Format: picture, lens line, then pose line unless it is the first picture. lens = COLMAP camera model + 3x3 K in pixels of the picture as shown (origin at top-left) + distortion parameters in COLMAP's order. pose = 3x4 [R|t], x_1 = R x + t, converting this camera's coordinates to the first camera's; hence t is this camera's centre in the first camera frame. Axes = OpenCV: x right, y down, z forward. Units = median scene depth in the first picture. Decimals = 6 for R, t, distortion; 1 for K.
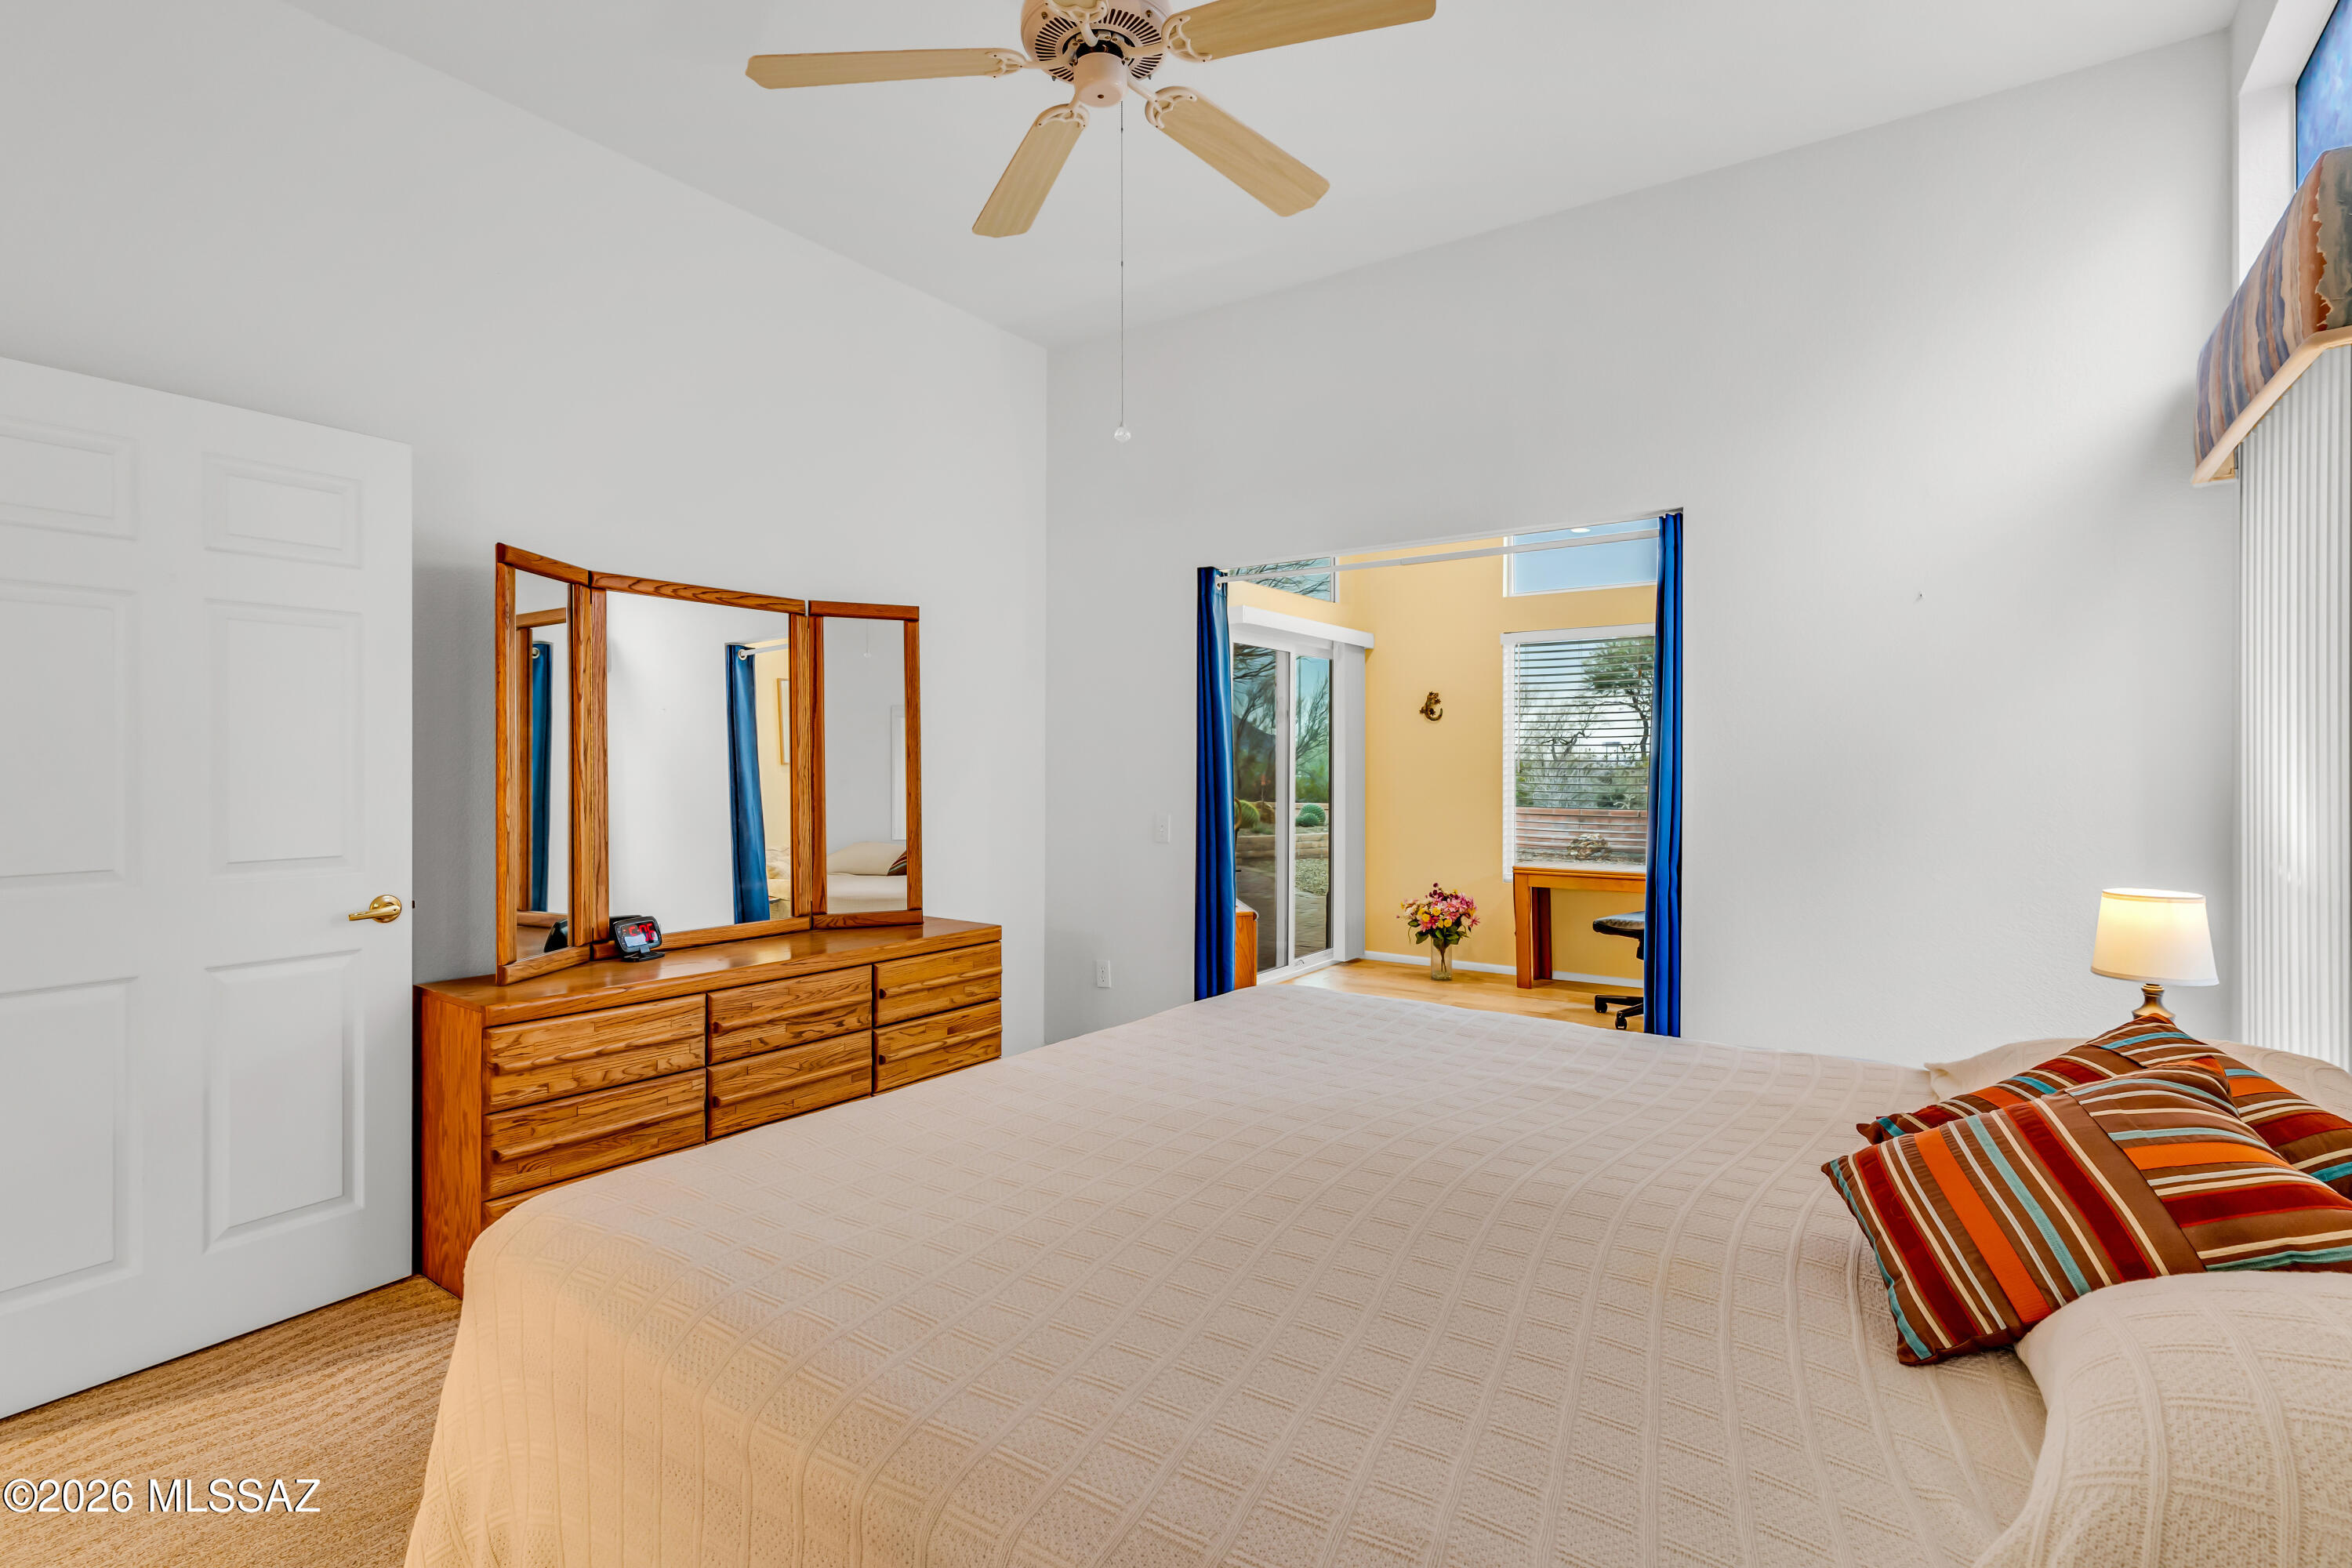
lens RADIAL K [[1122.8, 0, 1175.4], [0, 1122.8, 781.5], [0, 0, 1]] dist [0.002788, 0.001302]
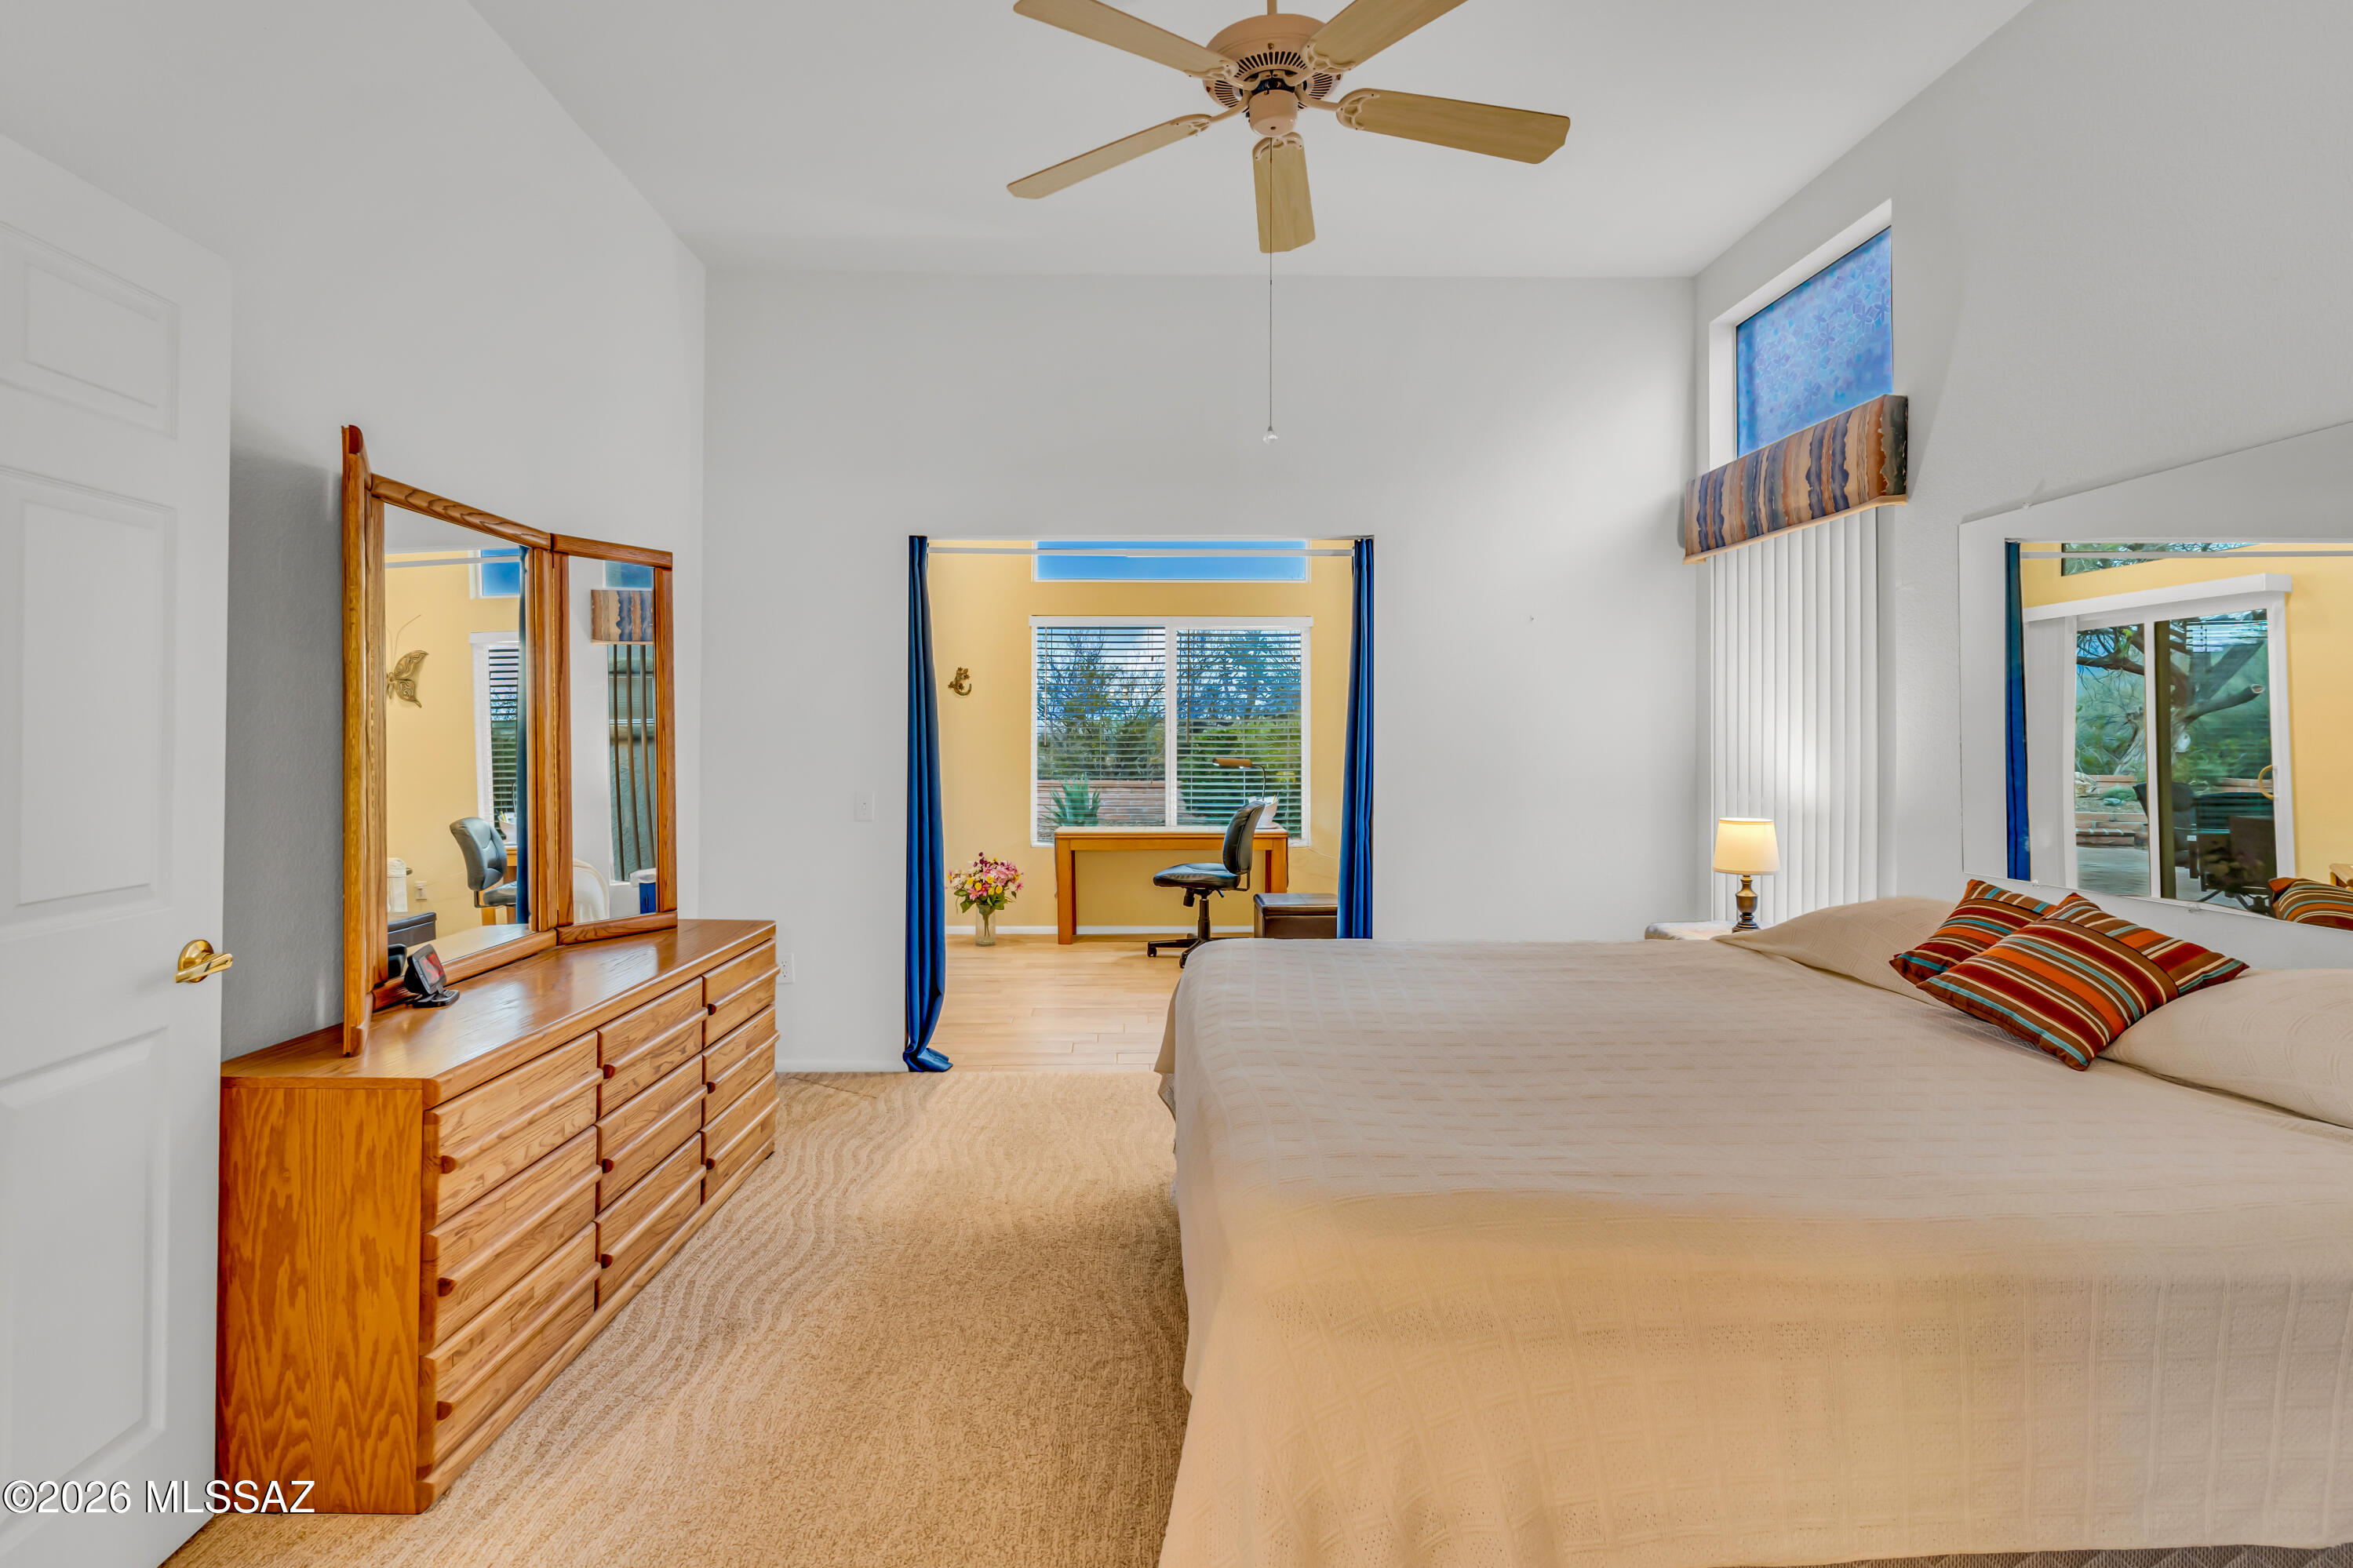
lens RADIAL K [[1123.1, 0, 1172.5], [0, 1123.1, 741.8], [0, 0, 1]] dist [0.002788, 0.001302]
pose [[0.820110, -0.000660, 0.572206, -0.420726], [0.006668, 0.999942, -0.008402, -0.003401], [-0.572168, 0.010706, 0.820067, 0.093025]]
